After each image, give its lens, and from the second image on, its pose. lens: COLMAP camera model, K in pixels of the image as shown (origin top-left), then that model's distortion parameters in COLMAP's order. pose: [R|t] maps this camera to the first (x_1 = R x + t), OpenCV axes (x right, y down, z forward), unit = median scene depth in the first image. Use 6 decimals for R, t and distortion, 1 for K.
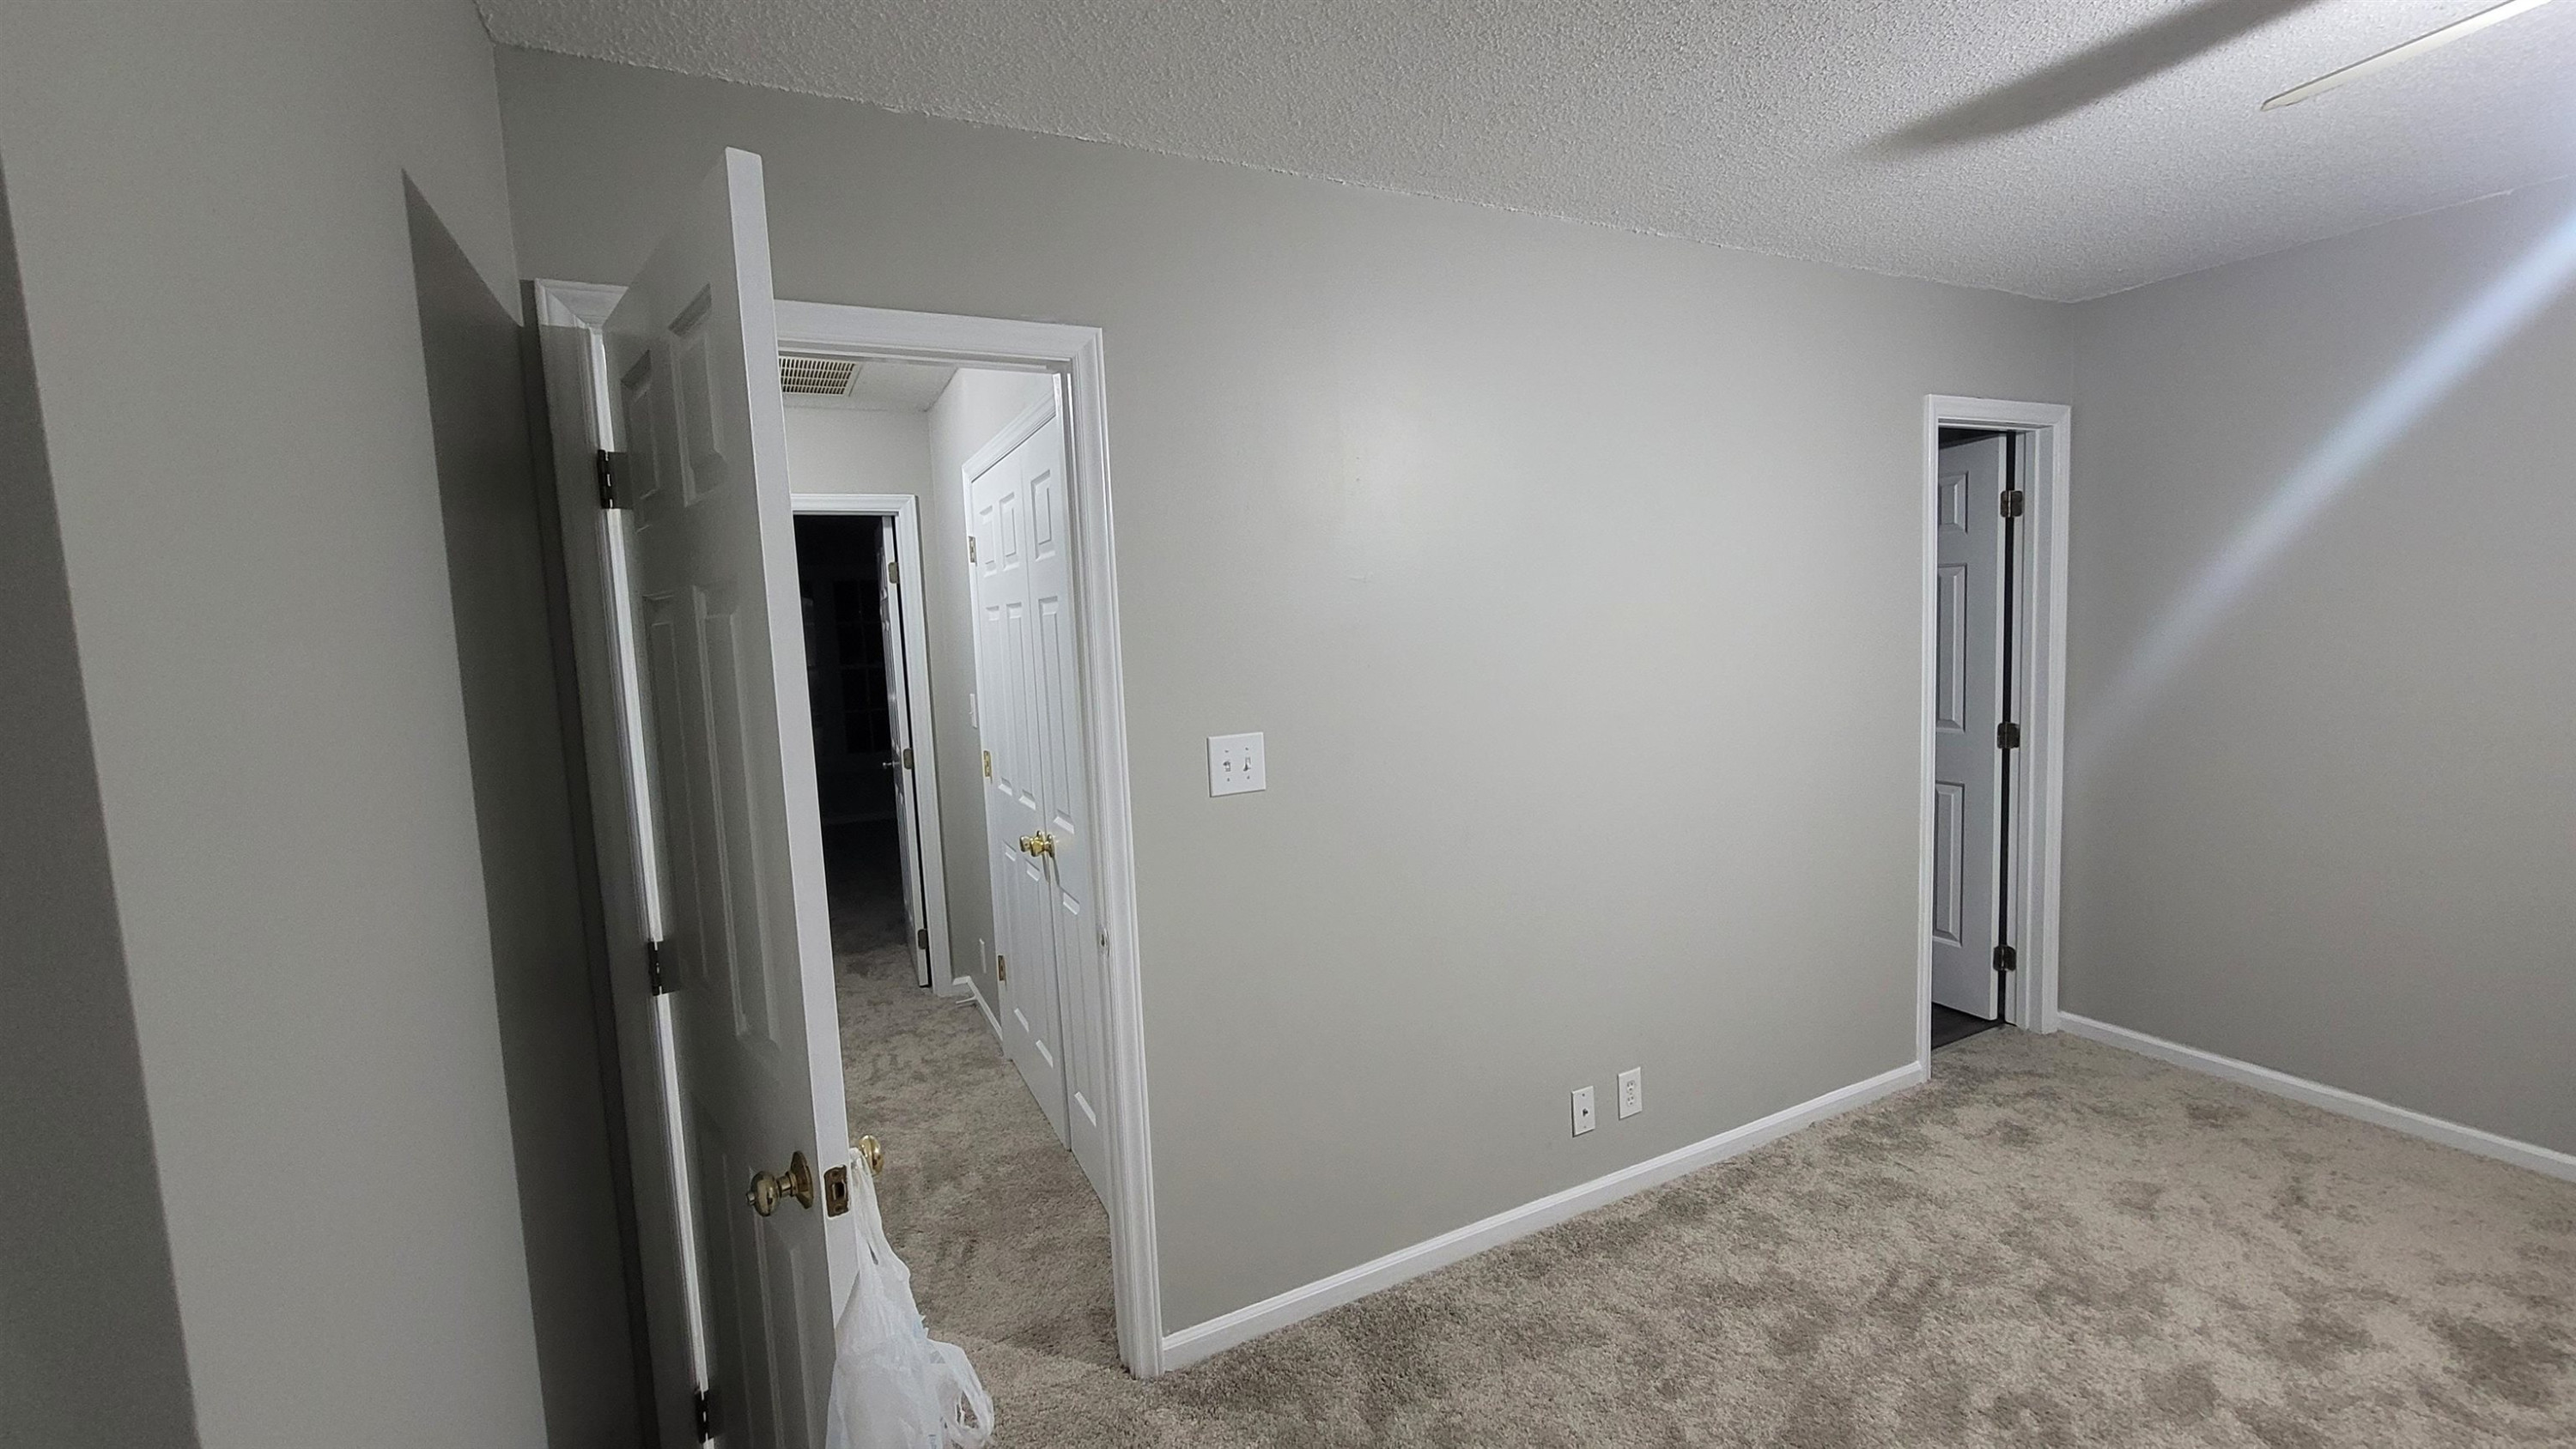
lens RADIAL K [[1048.9, 0, 1282.8], [0, 1048.9, 722.4], [0, 0, 1]] dist [-0.003750, -0.001169]
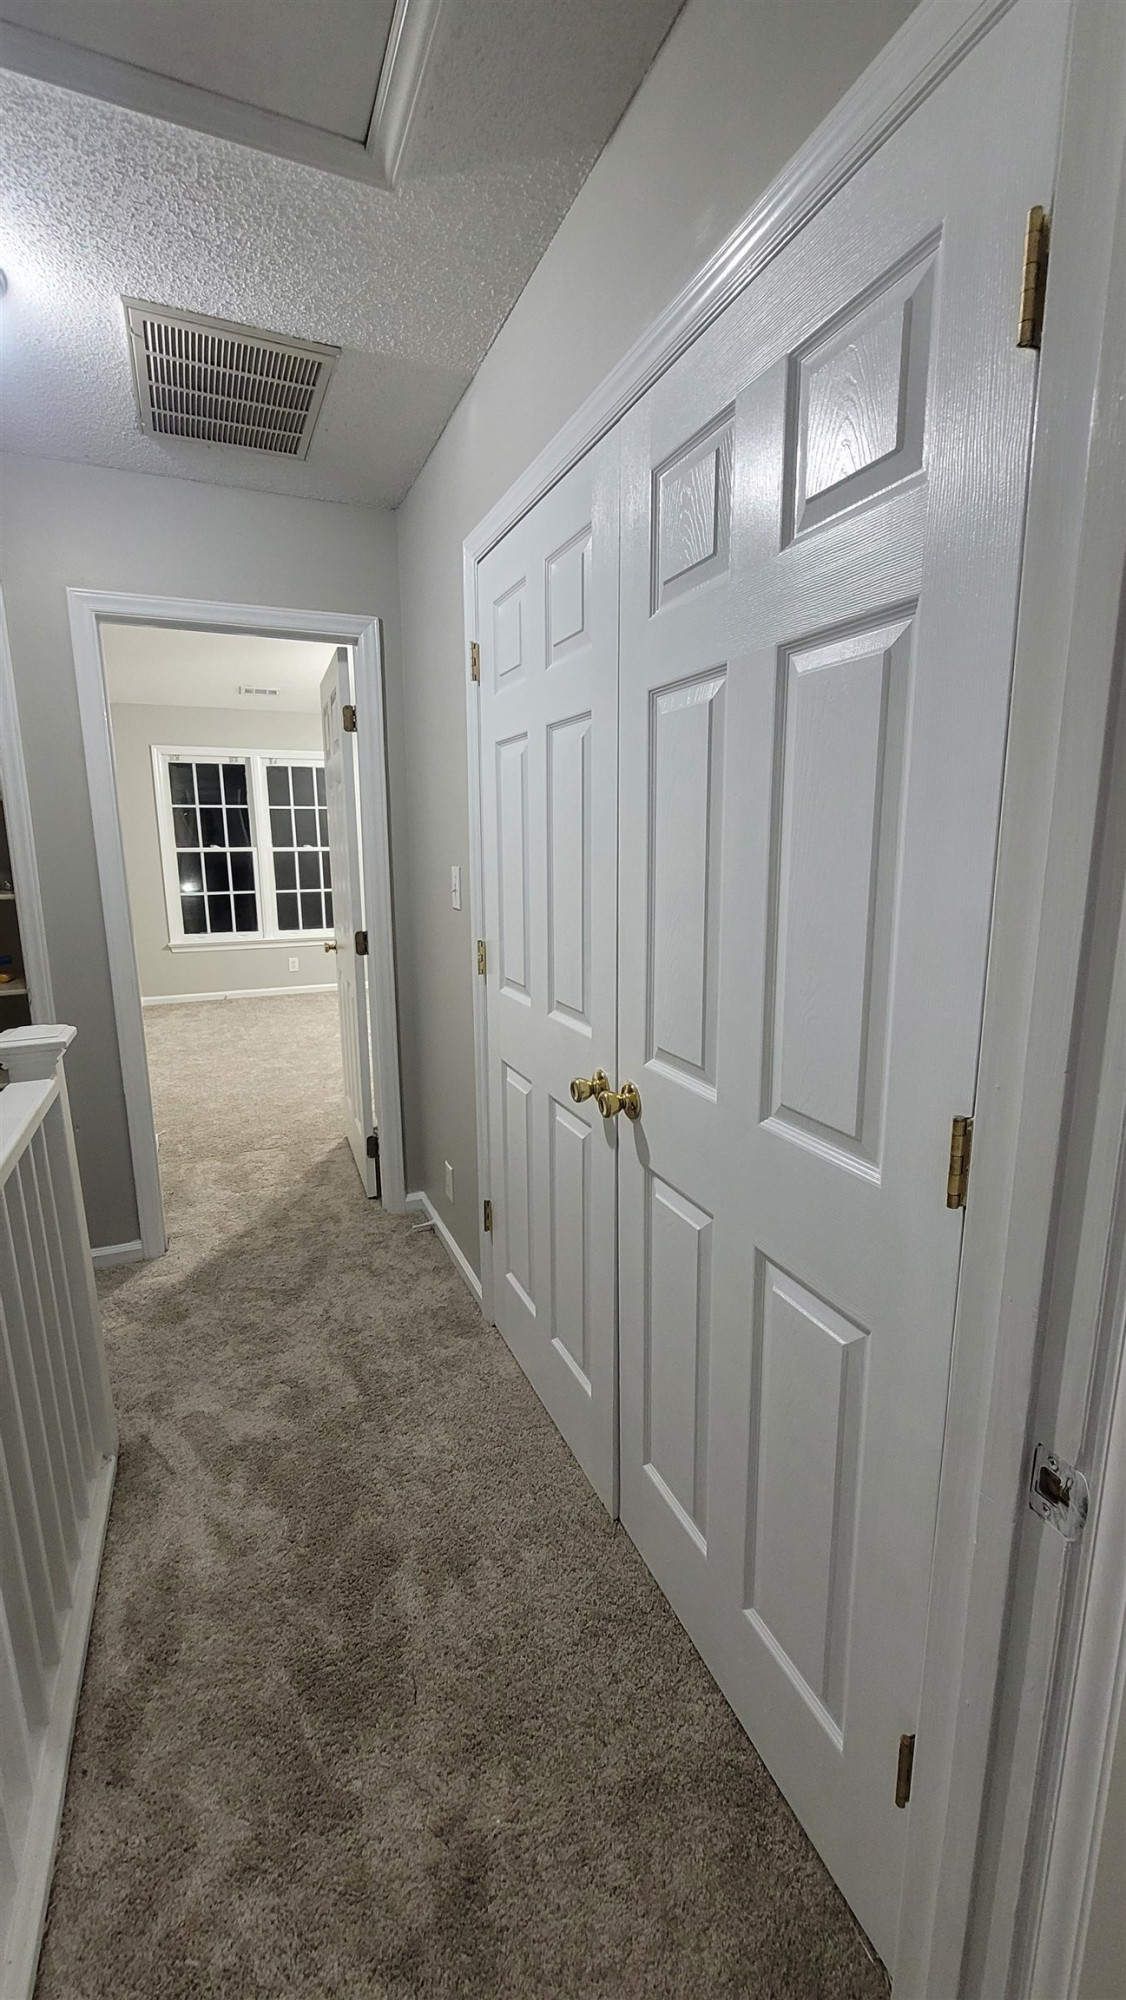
lens RADIAL K [[814.5, 0, 571.9], [0, 814.5, 994.1], [0, 0, 1]] dist [-0.003750, -0.001169]
pose [[0.998300, 0.047416, -0.033904, -0.192369], [-0.044030, 0.994552, 0.094488, 0.006908], [0.038199, -0.092834, 0.994949, 0.407317]]
